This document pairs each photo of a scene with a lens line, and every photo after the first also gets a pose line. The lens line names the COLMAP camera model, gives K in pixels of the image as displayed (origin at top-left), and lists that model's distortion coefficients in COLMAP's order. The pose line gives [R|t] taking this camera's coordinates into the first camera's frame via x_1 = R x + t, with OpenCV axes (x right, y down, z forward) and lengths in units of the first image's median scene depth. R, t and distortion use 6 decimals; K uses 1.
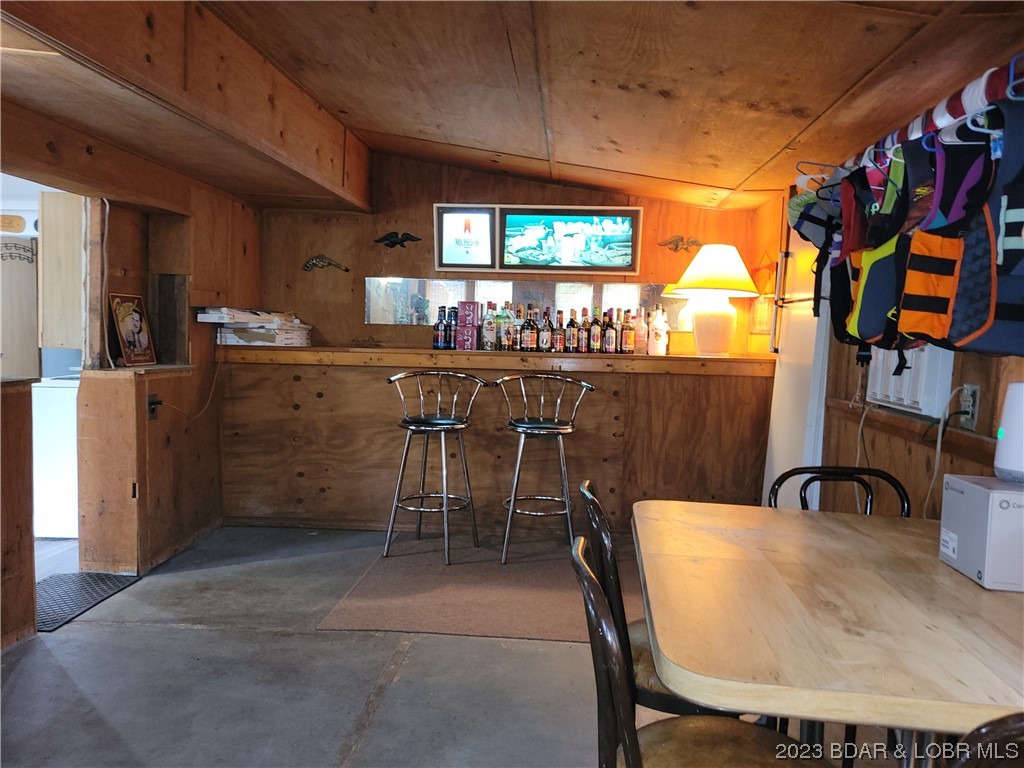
lens RADIAL K [[784.4, 0, 506.3], [0, 784.4, 384.2], [0, 0, 1]] dist [0.051755, -0.031429]
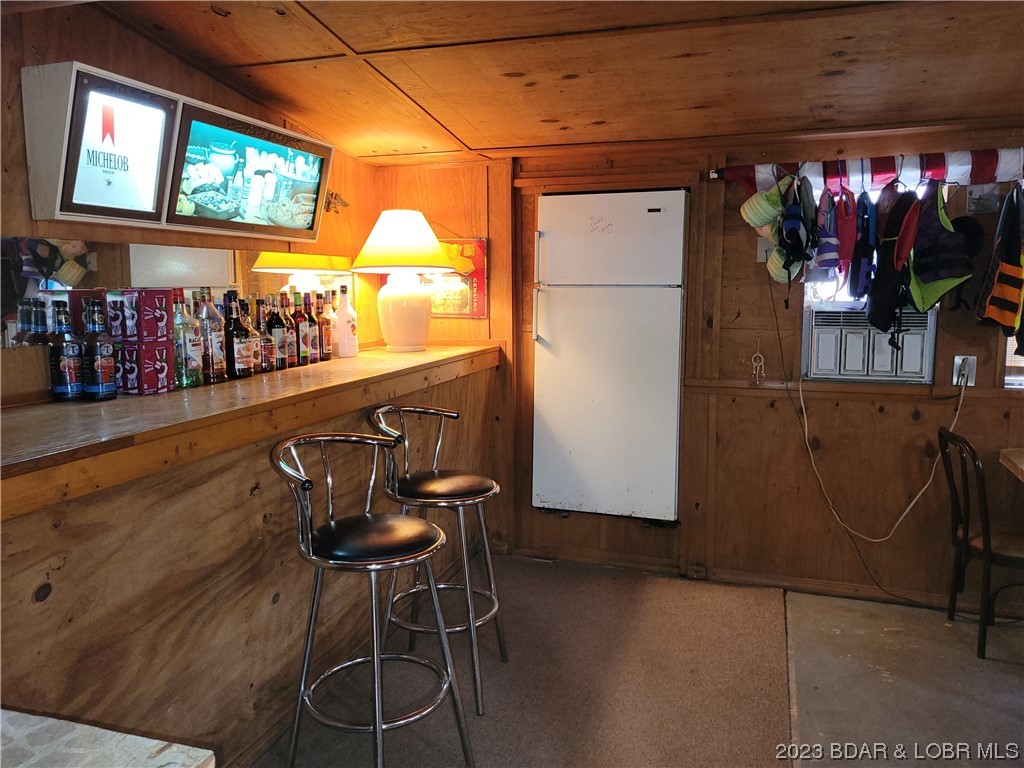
lens RADIAL K [[784.4, 0, 520.3], [0, 784.4, 375.4], [0, 0, 1]] dist [0.051755, -0.031429]
pose [[0.227839, -0.141433, 0.963372, -0.492960], [0.077579, 0.988886, 0.126831, -0.102210], [-0.970603, 0.045841, 0.236279, 0.701077]]
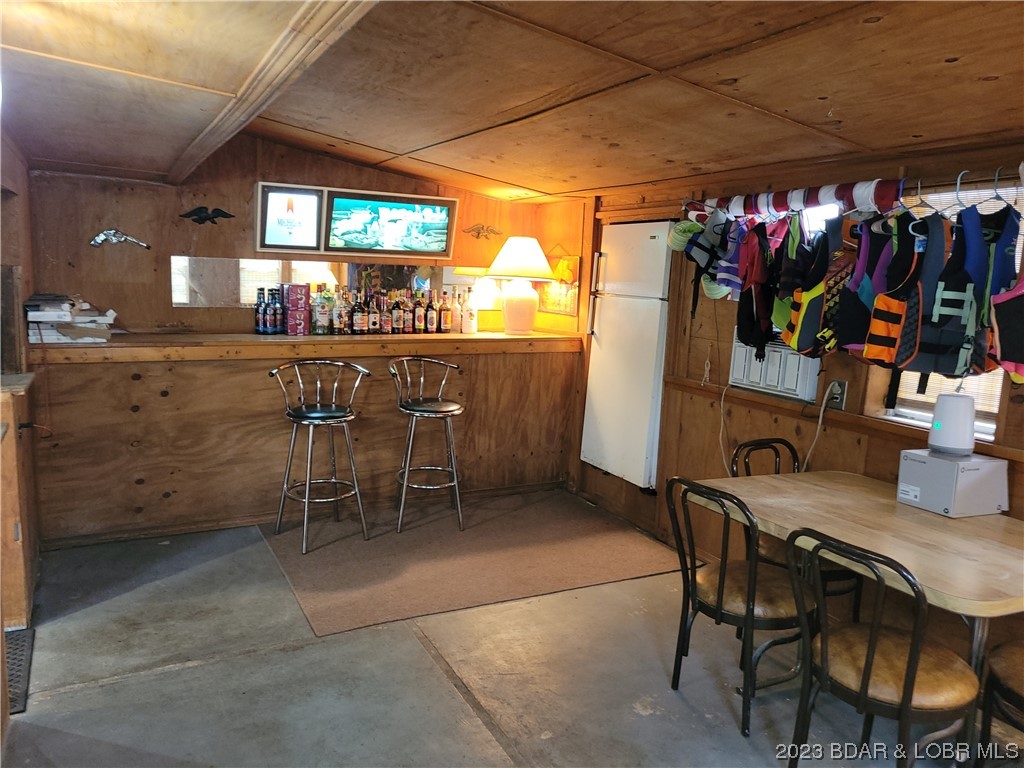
lens RADIAL K [[784.4, 0, 498.8], [0, 784.4, 387.8], [0, 0, 1]] dist [0.051755, -0.031429]
pose [[0.857974, -0.073740, 0.508372, -0.361068], [0.025908, 0.994595, 0.100543, -0.073079], [-0.513039, -0.073092, 0.855248, 0.017311]]
